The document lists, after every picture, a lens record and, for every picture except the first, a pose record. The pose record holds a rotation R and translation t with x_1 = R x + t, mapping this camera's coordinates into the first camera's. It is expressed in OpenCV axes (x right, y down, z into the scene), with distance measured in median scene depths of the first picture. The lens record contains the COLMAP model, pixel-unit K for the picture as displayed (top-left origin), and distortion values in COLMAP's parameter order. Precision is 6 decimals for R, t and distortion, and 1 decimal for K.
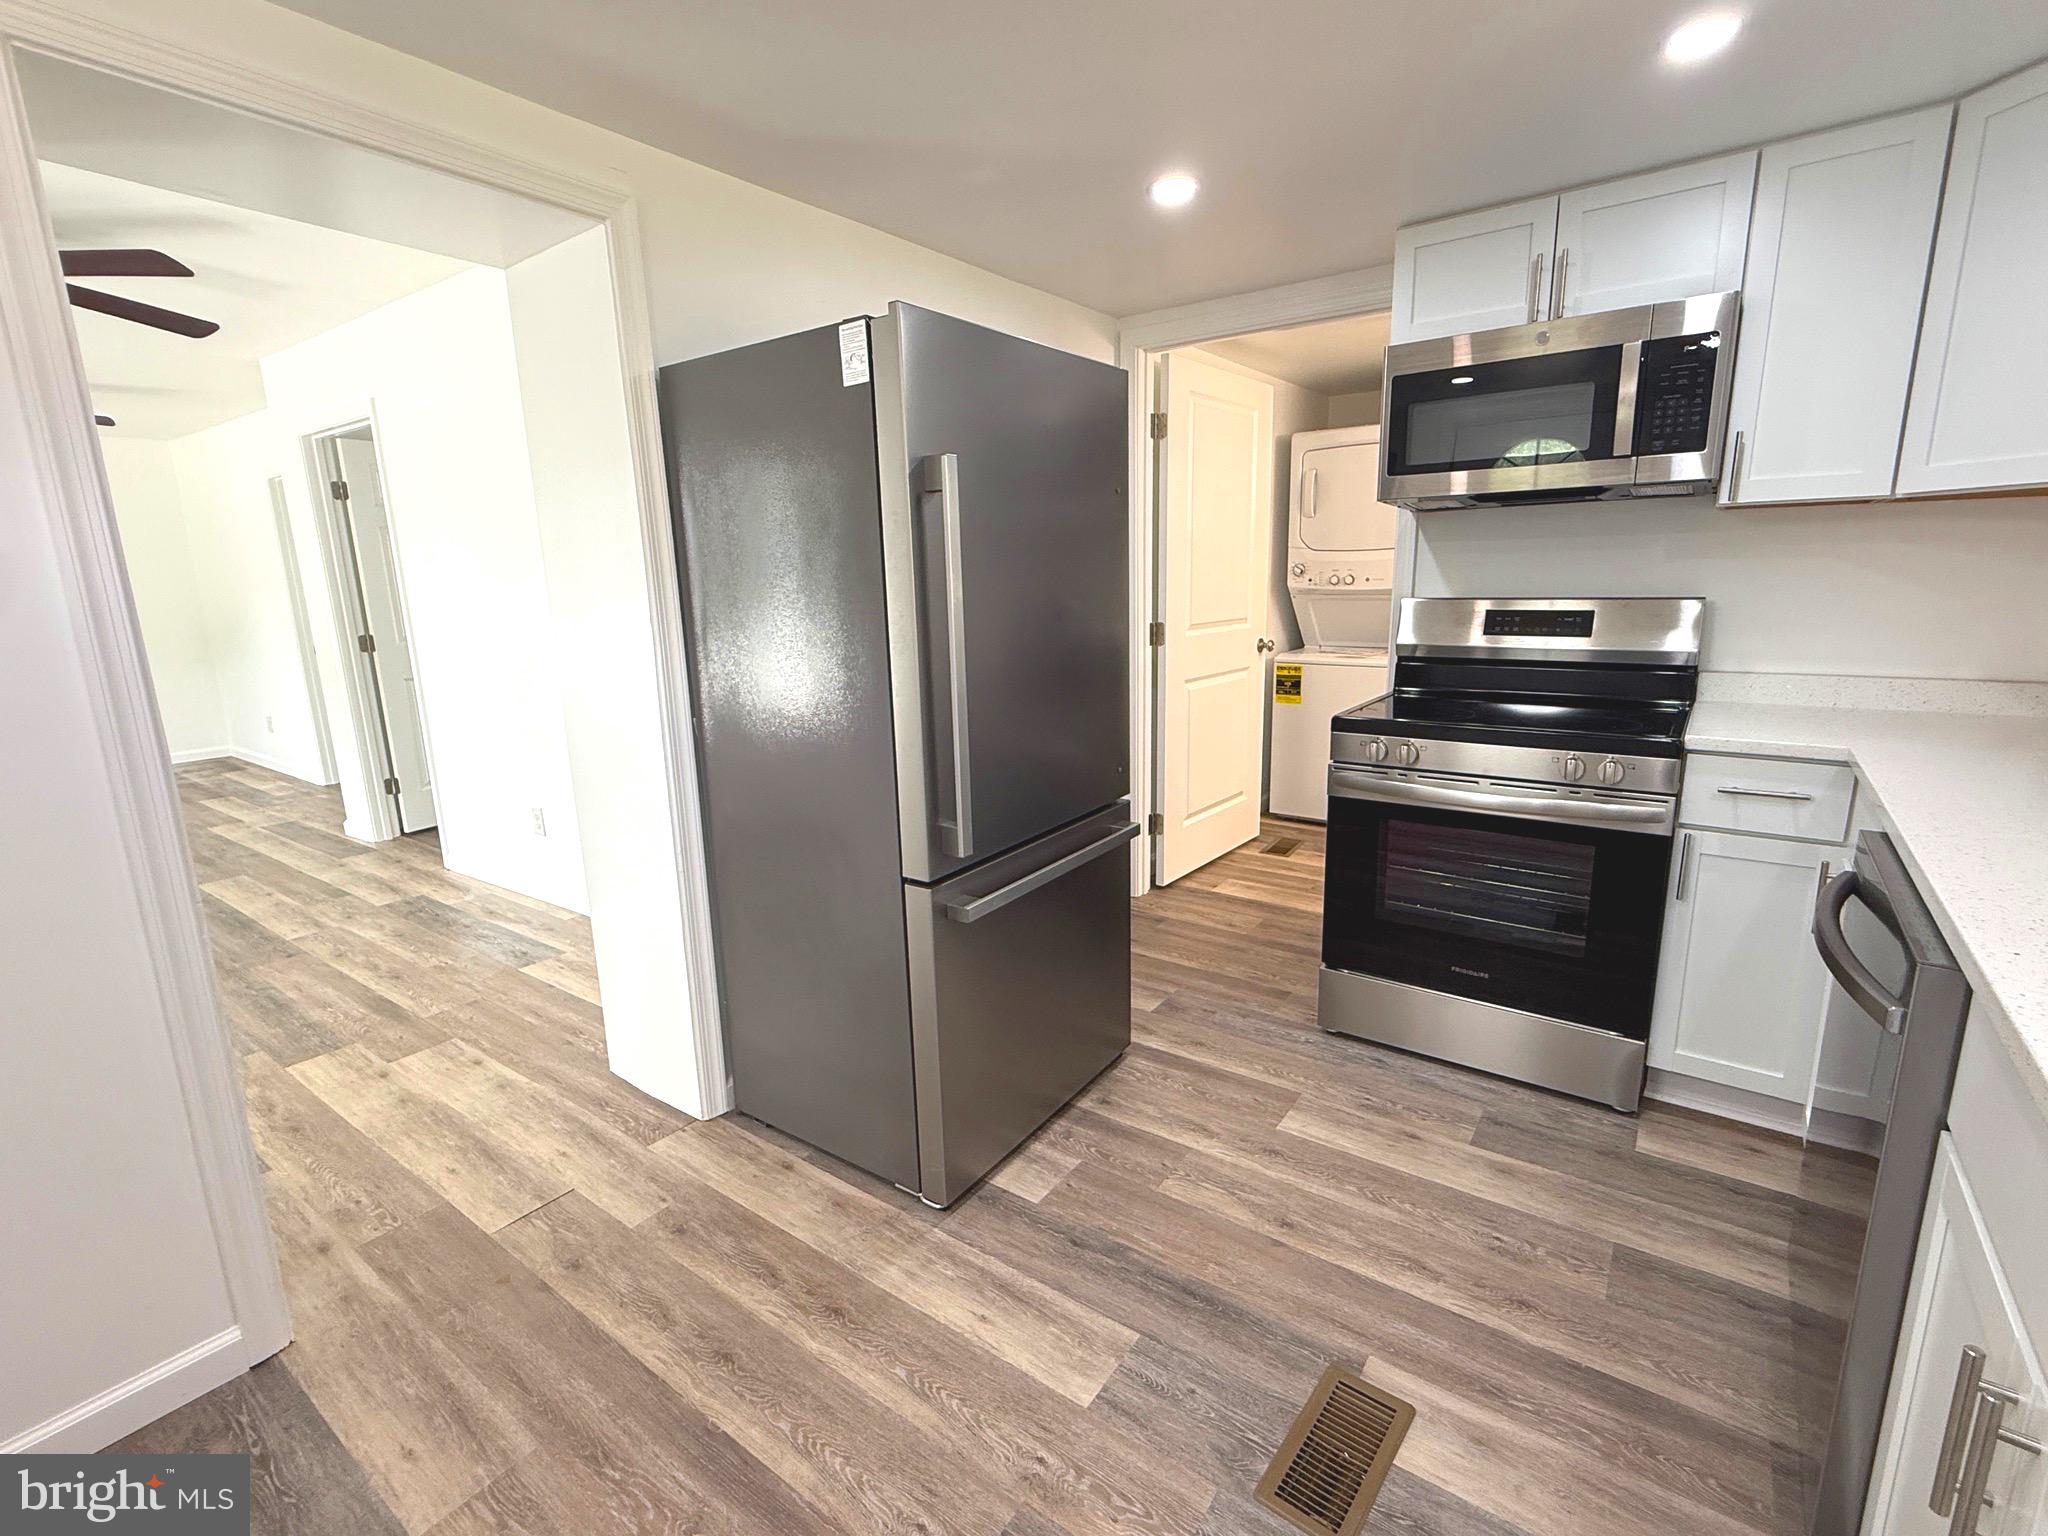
lens RADIAL K [[928.5, 0, 1015.5], [0, 928.5, 772.7], [0, 0, 1]] dist [-0.000042, -0.000271]
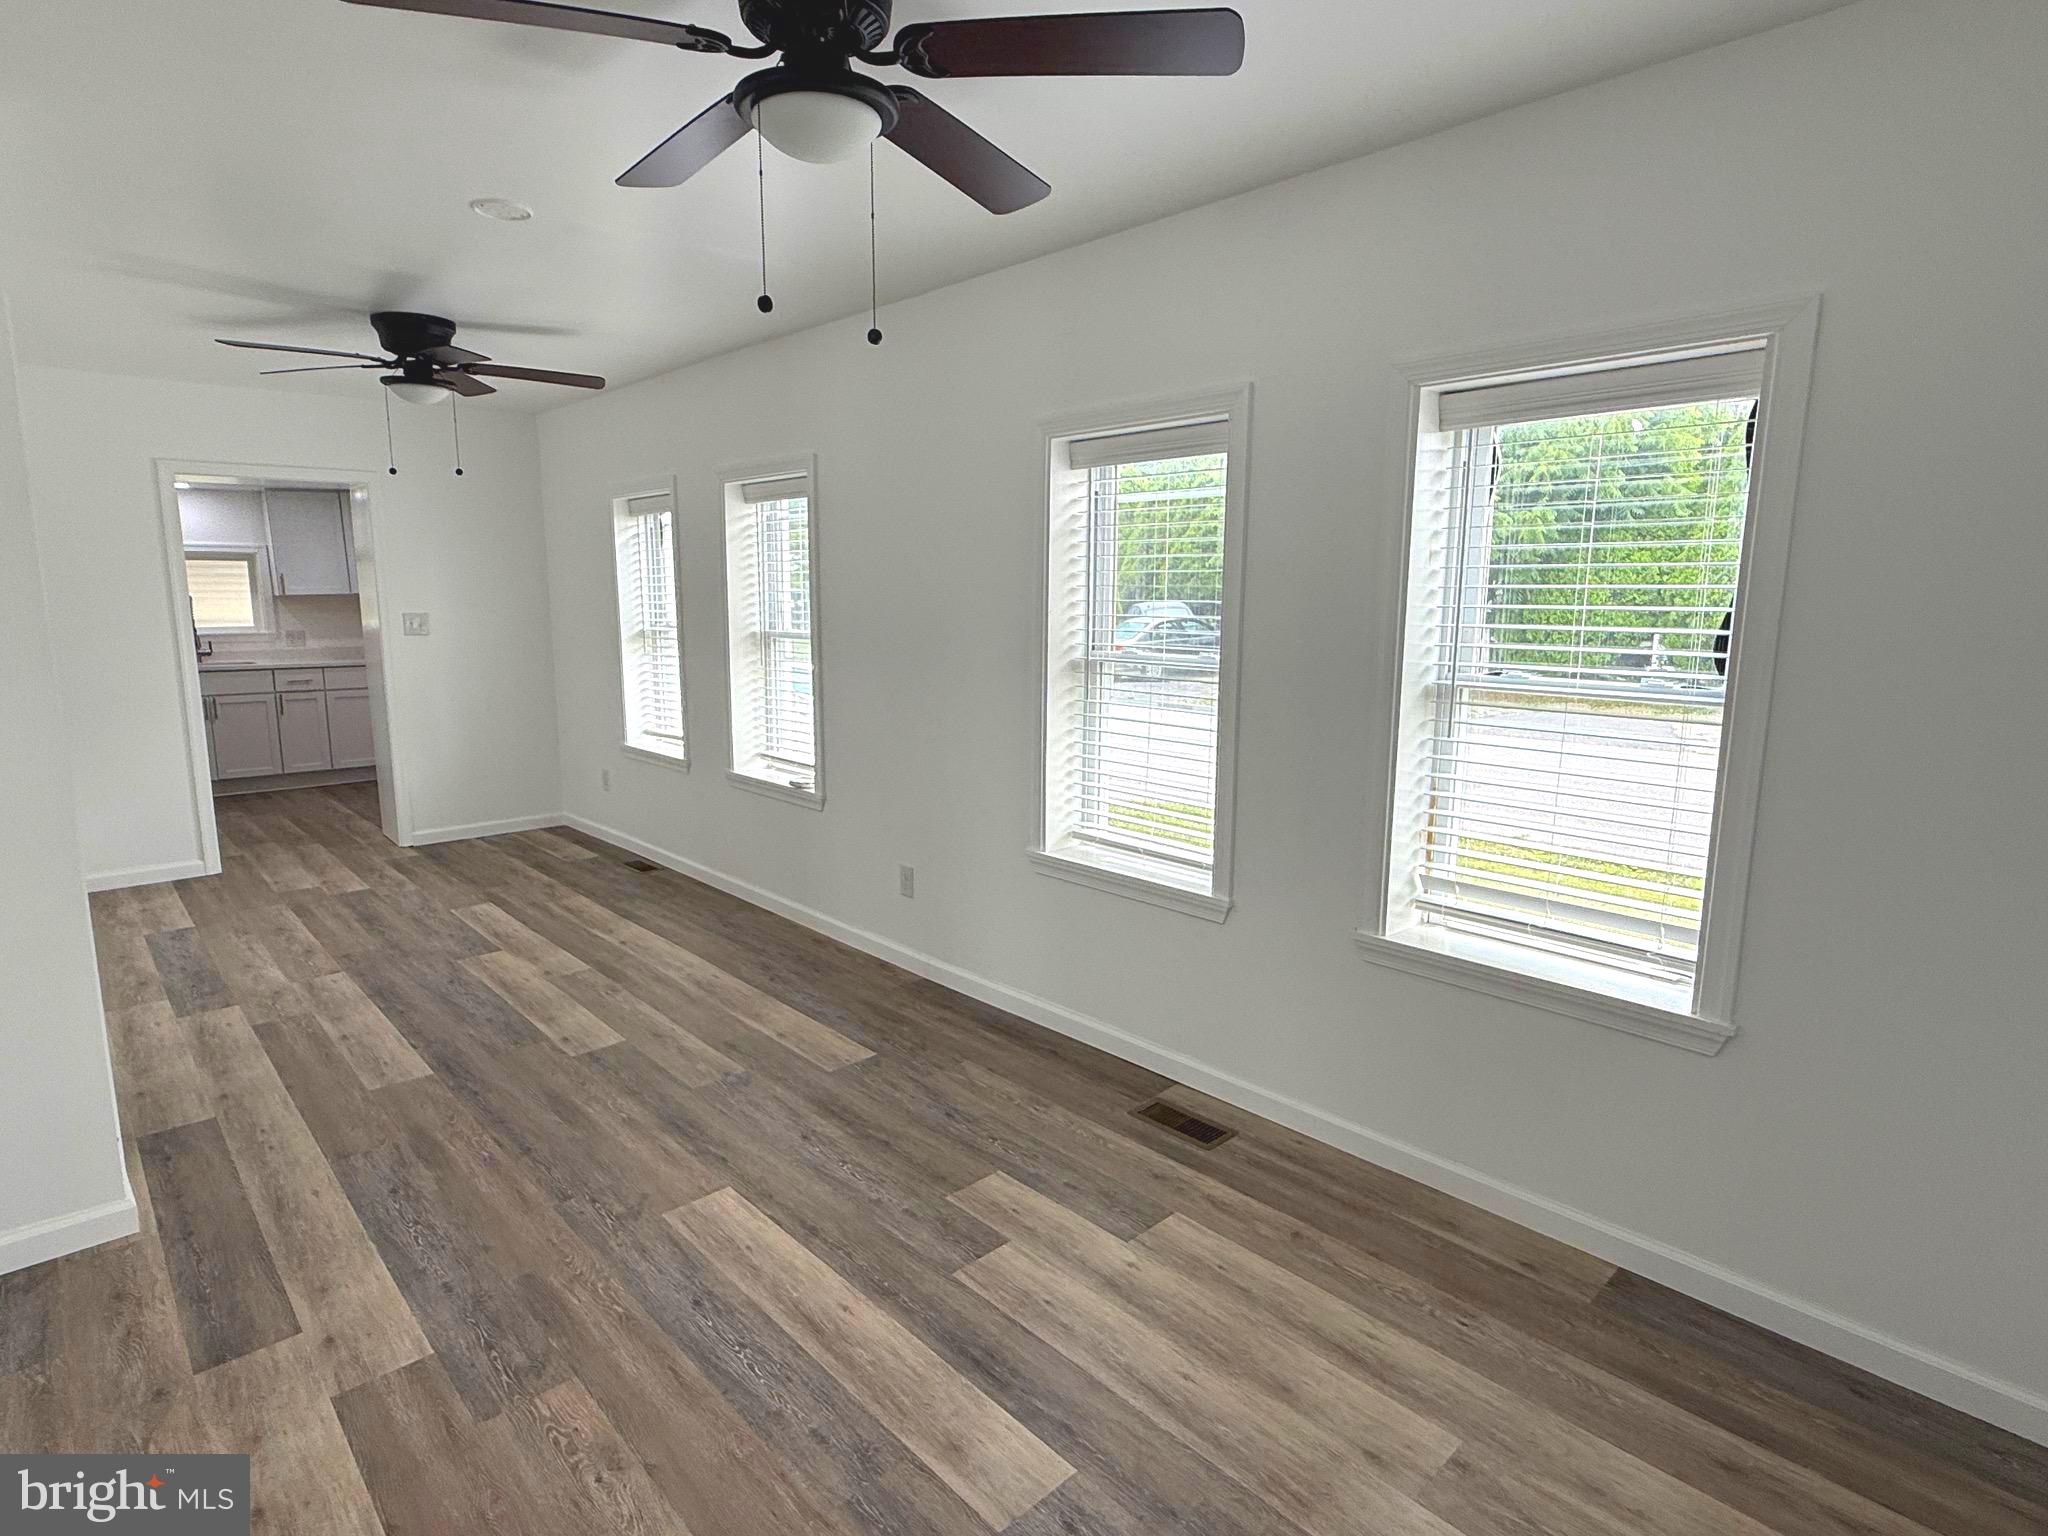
lens RADIAL K [[1084.6, 0, 1013.2], [0, 1084.6, 771.1], [0, 0, 1]] dist [0.001793, 0.001157]
pose [[-0.980389, -0.005238, 0.197001, -1.576968], [0.068649, 0.927956, 0.366313, -0.368977], [-0.184727, 0.372653, -0.909399, 1.694717]]
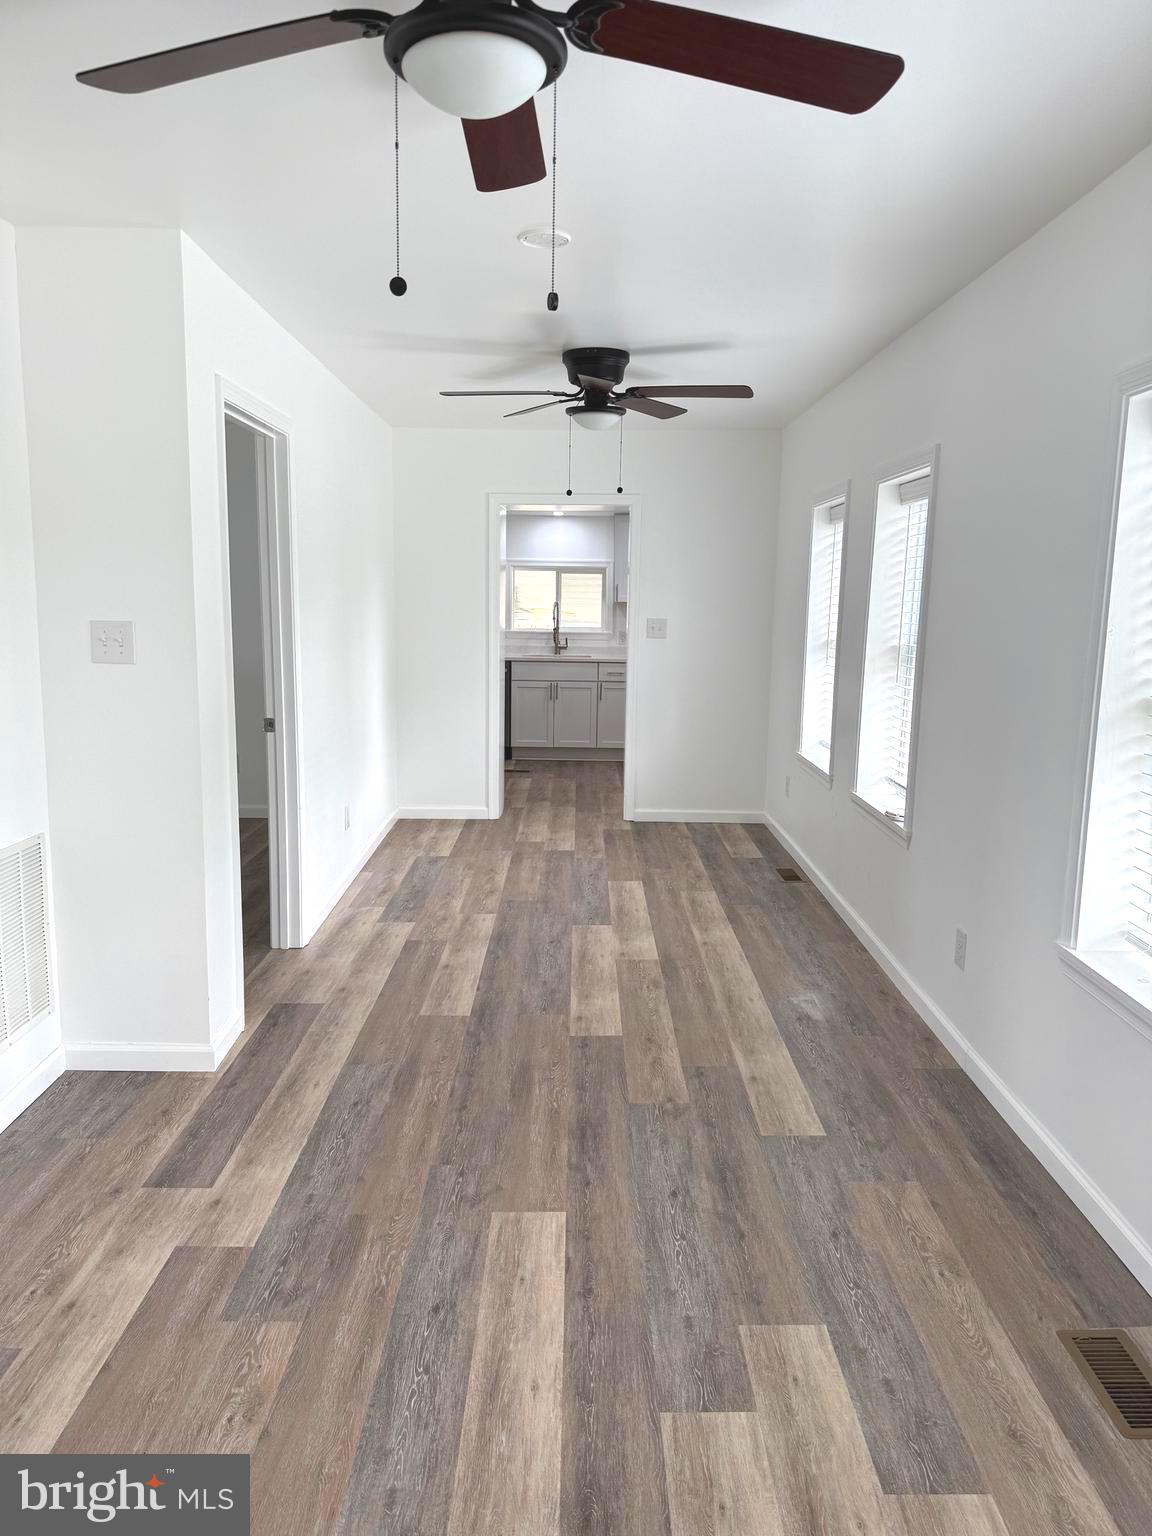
lens RADIAL K [[1073.3, 0, 585.2], [0, 1073.3, 771.6], [0, 0, 1]] dist [0.068789, -0.094868]
pose [[-0.593158, -0.111309, 0.797354, -1.774620], [0.177205, 0.948057, 0.264171, -0.313641], [-0.785342, 0.297990, -0.542623, 1.470352]]
